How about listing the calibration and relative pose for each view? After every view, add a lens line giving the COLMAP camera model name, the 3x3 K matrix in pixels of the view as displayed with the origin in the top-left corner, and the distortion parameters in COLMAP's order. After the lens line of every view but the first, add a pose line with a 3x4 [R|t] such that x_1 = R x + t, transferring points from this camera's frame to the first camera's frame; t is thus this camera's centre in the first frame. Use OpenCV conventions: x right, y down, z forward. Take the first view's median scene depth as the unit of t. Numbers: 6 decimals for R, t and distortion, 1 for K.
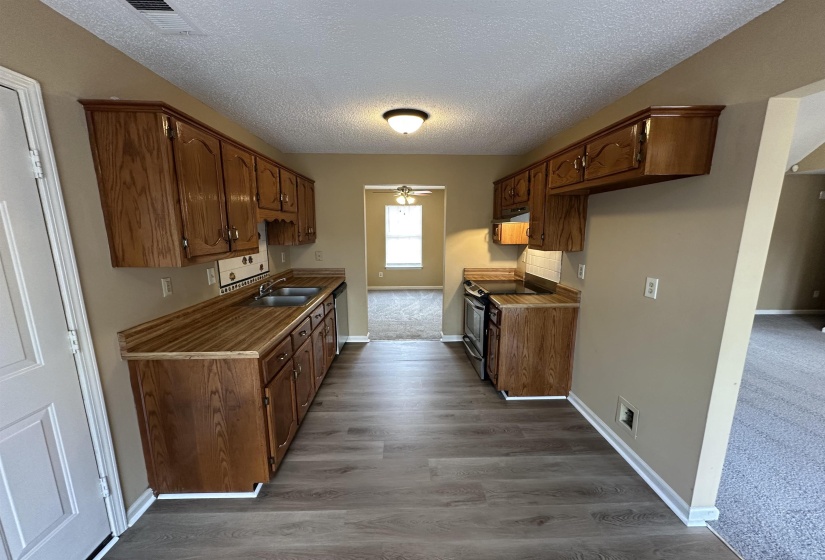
lens RADIAL K [[326.4, 0, 413.0], [0, 326.4, 292.9], [0, 0, 1]] dist [-0.000511, 0.000084]
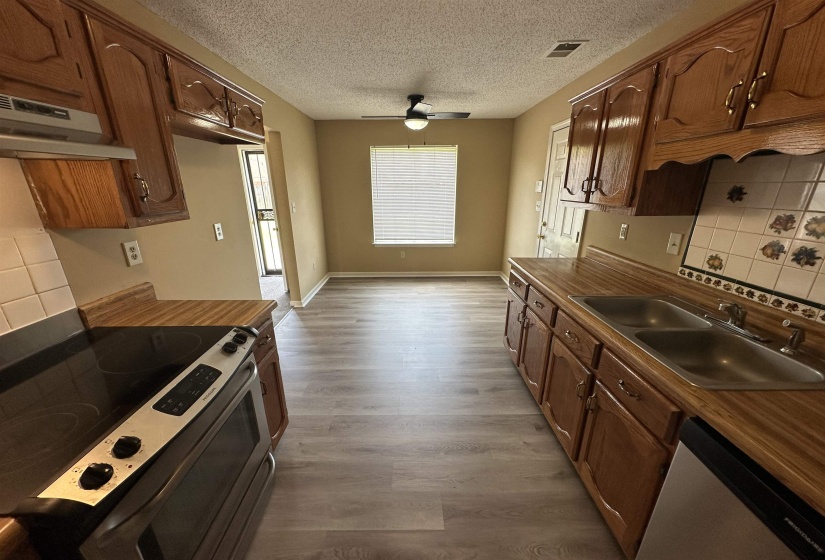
lens RADIAL K [[326.4, 0, 413.0], [0, 326.4, 292.9], [0, 0, 1]] dist [-0.000511, 0.000084]
pose [[-0.999722, -0.004023, 0.023219, -0.021966], [0.008094, 0.866760, 0.498660, -0.315801], [-0.022132, 0.498709, -0.866487, 1.622221]]
